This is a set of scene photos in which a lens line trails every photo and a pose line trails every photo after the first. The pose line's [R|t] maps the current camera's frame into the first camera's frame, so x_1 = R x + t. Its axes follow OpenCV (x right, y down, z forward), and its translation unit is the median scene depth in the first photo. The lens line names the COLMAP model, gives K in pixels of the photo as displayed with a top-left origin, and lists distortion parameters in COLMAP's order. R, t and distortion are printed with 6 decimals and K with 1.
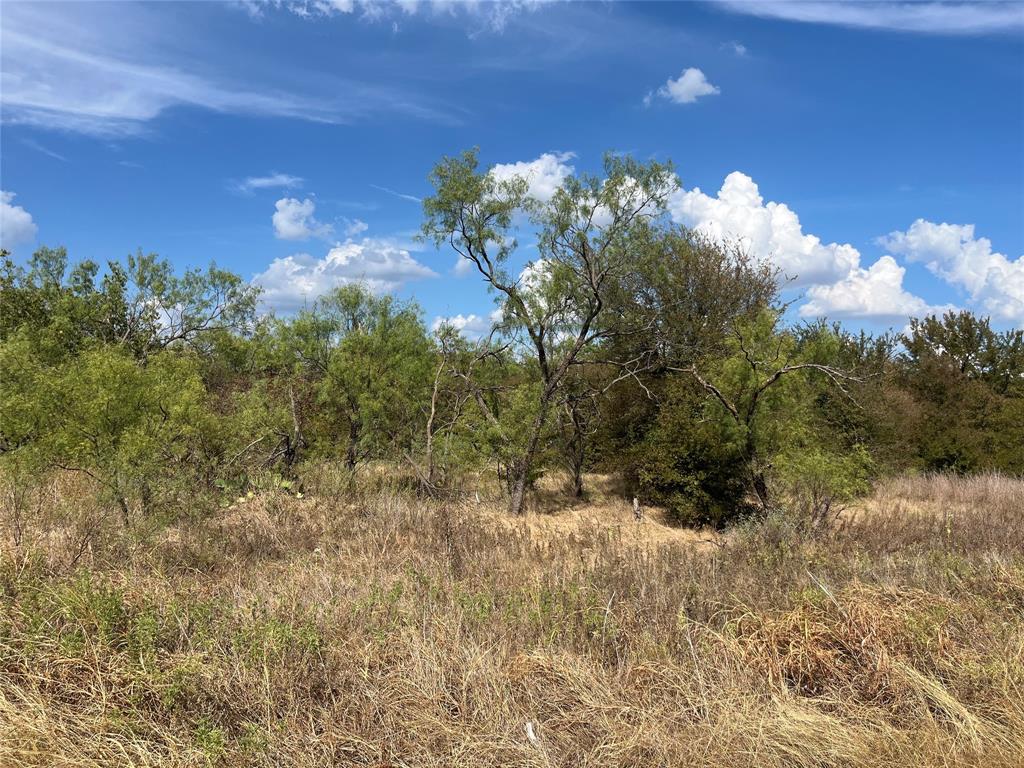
lens RADIAL K [[775.7, 0, 512.0], [0, 775.7, 384.0], [0, 0, 1]] dist [0.078219, -0.105779]
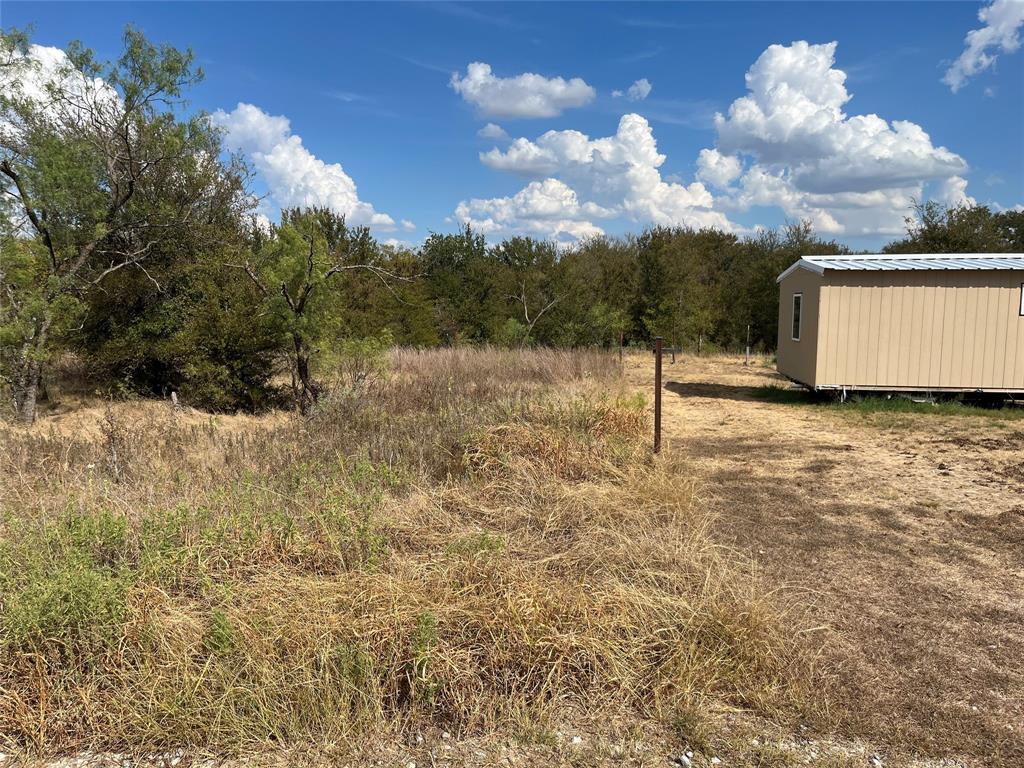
lens RADIAL K [[776.1, 0, 510.1], [0, 776.1, 388.9], [0, 0, 1]] dist [0.069625, -0.097543]
pose [[0.689340, -0.100271, 0.717465, -0.246835], [-0.012762, 0.988540, 0.150418, -0.014613], [-0.724325, -0.112845, 0.680161, -0.009463]]
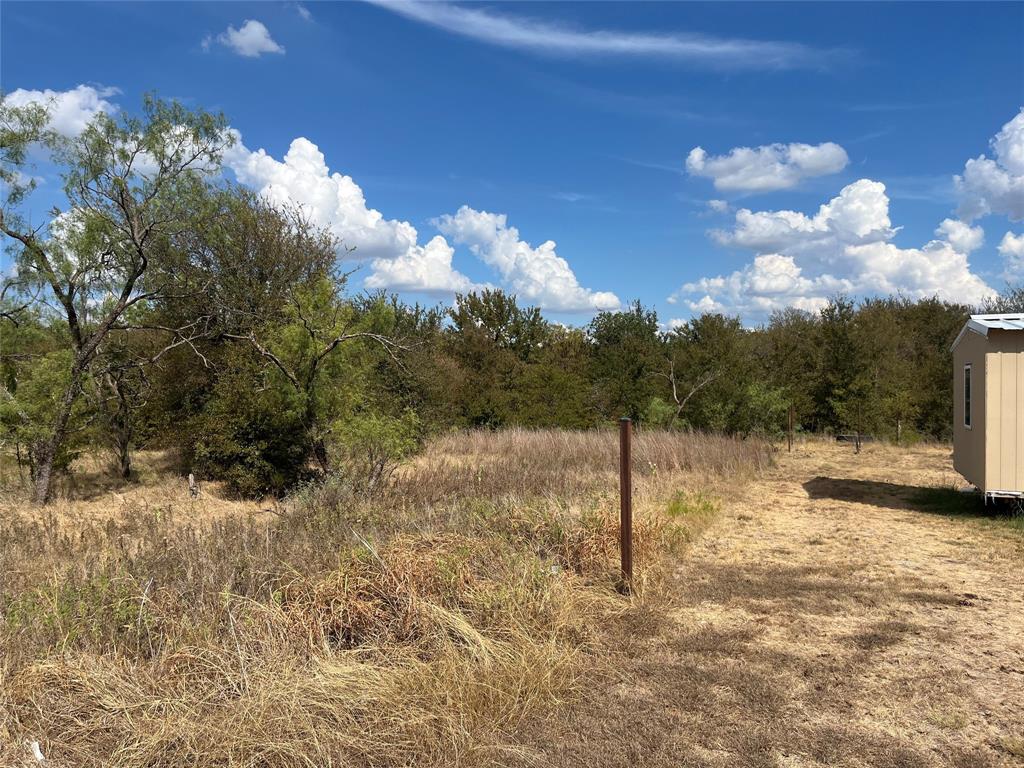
lens RADIAL K [[775.1, 0, 512.0], [0, 775.1, 384.0], [0, 0, 1]] dist [0.064226, -0.100530]
pose [[0.858632, -0.020542, 0.512181, 0.010780], [-0.000443, 0.999167, 0.040816, 0.000438], [-0.512593, -0.035272, 0.857907, 0.001946]]
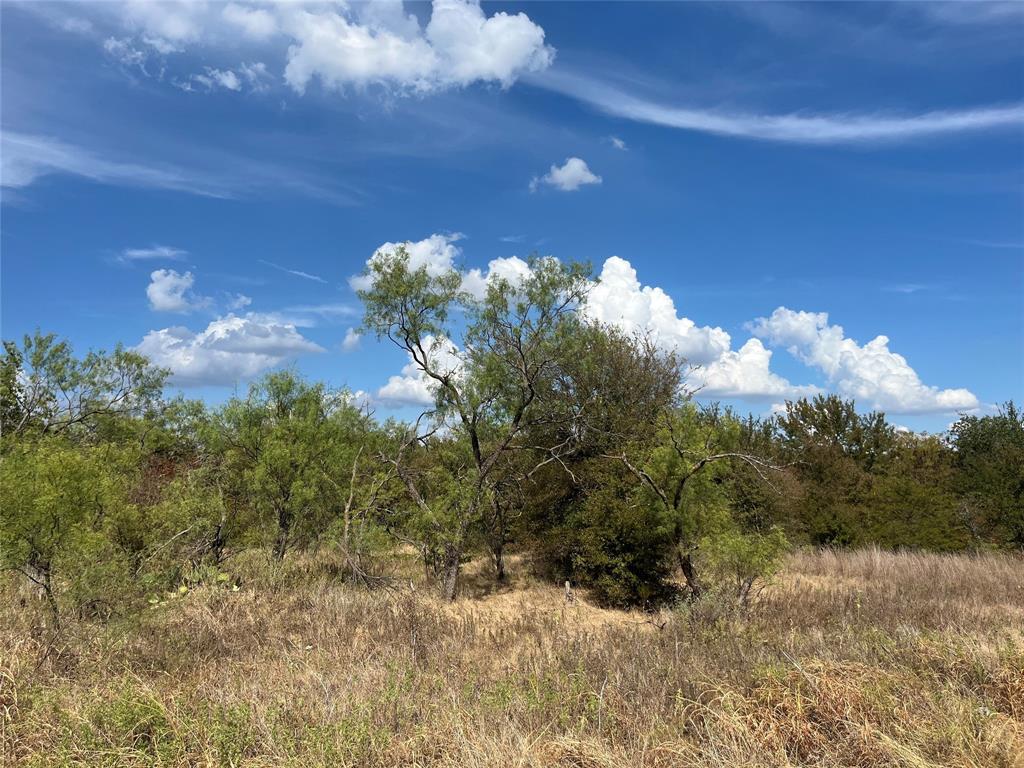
lens RADIAL K [[776.1, 0, 510.1], [0, 776.1, 388.9], [0, 0, 1]] dist [0.069625, -0.097543]
pose [[0.990158, 0.007034, 0.139774, -0.057317], [0.005842, 0.995788, -0.091502, -0.012057], [-0.139829, 0.091418, 0.985947, -0.029703]]
